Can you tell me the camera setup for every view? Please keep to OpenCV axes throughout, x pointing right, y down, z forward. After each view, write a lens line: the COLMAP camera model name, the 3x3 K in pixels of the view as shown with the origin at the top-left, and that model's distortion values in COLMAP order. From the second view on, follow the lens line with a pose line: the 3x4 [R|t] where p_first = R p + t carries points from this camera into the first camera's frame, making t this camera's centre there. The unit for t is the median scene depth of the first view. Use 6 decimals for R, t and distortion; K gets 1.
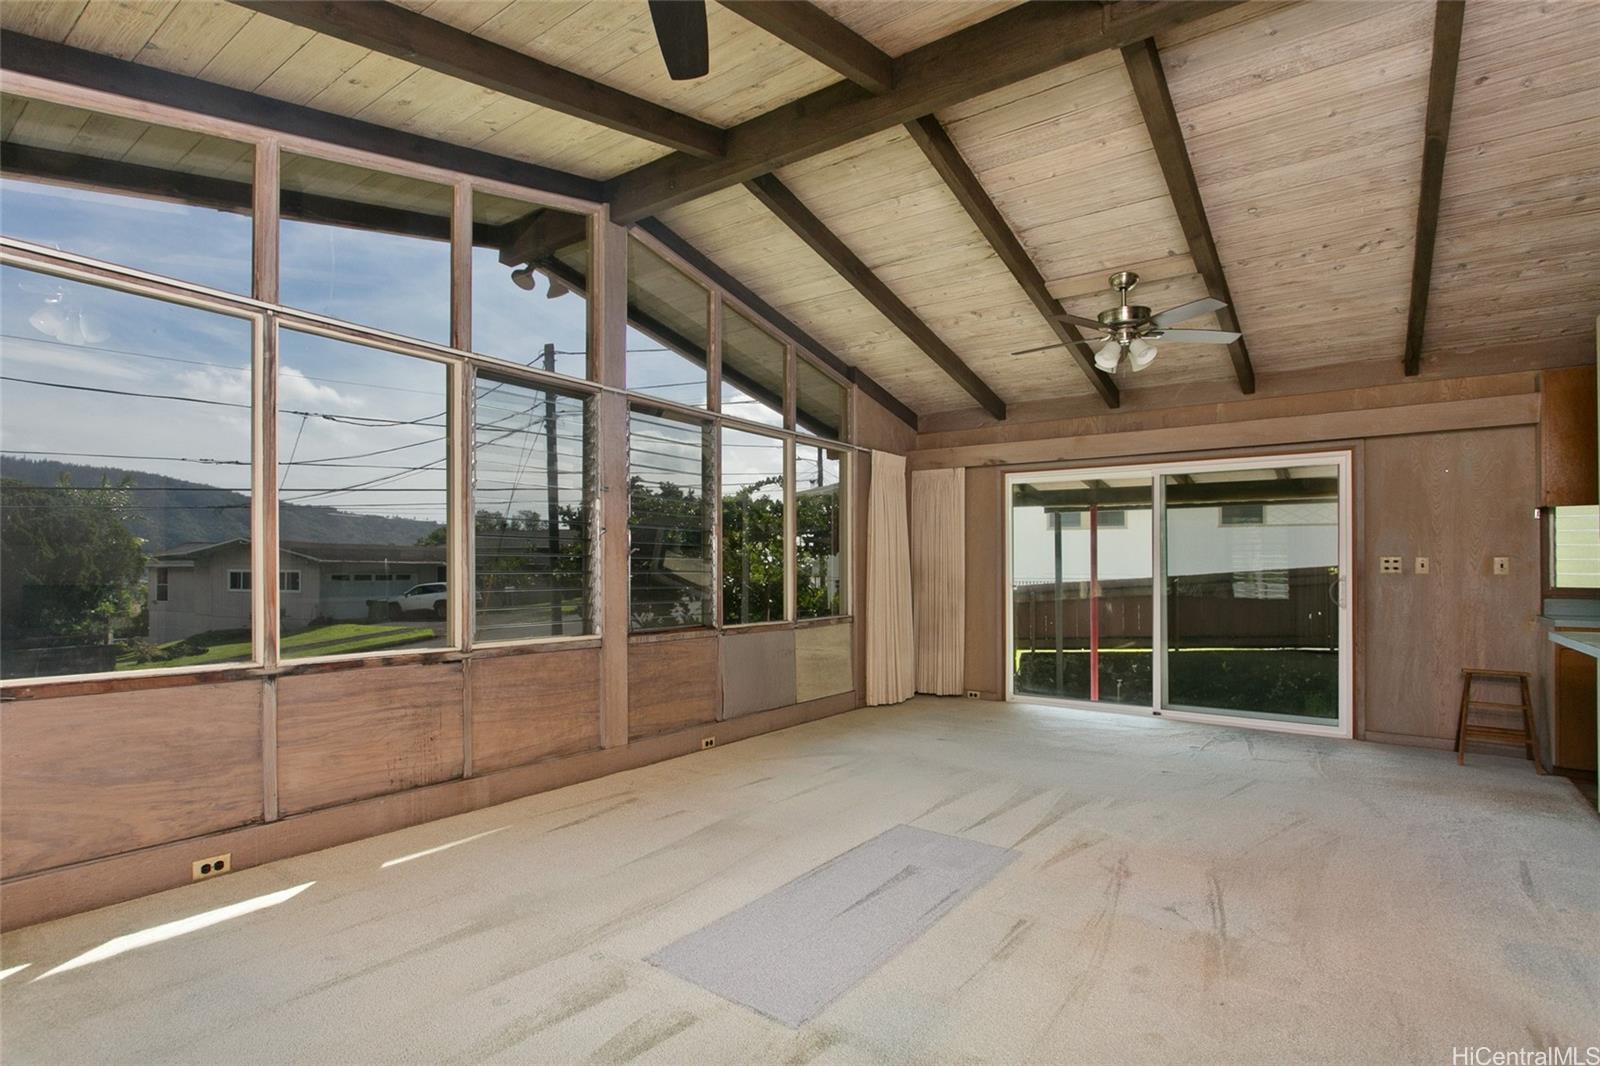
lens RADIAL K [[780.7, 0, 794.5], [0, 780.7, 571.8], [0, 0, 1]] dist [-0.015214, 0.002861]
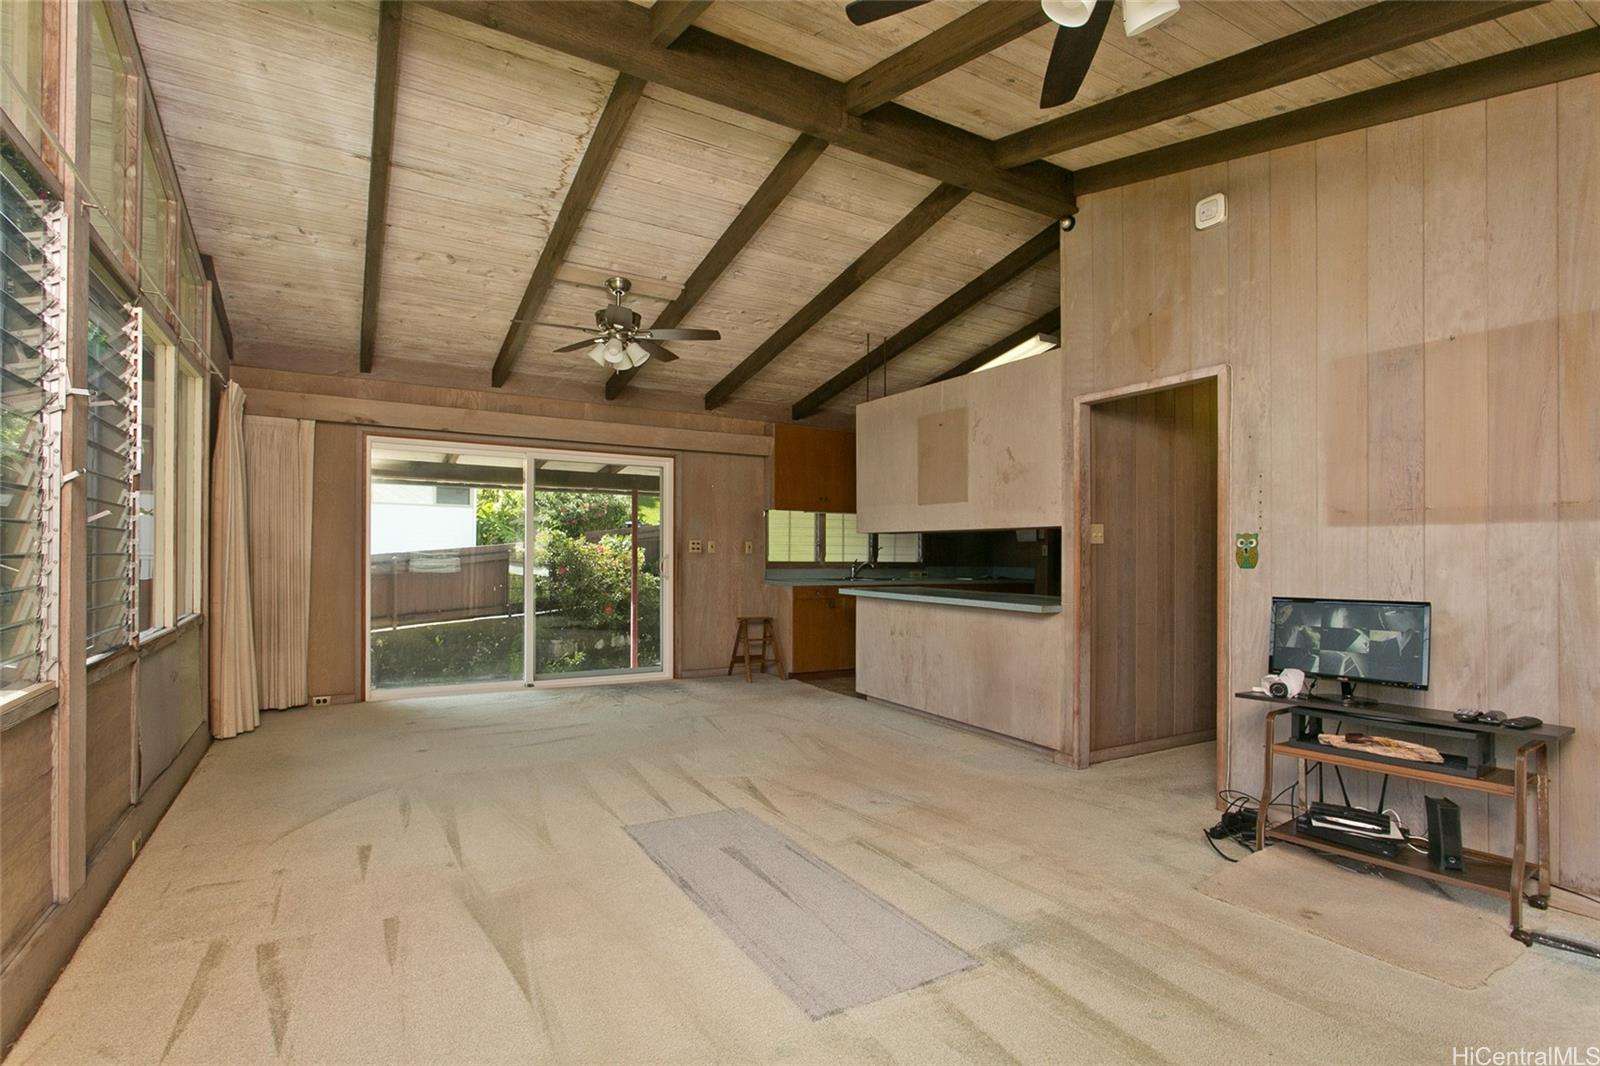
lens RADIAL K [[780.7, 0, 801.8], [0, 780.7, 539.9], [0, 0, 1]] dist [-0.015214, 0.002861]
pose [[0.393678, 0.013785, 0.919145, -0.446734], [-0.004858, 0.999905, -0.012915, -0.003492], [-0.919235, 0.000619, 0.393708, 0.311704]]
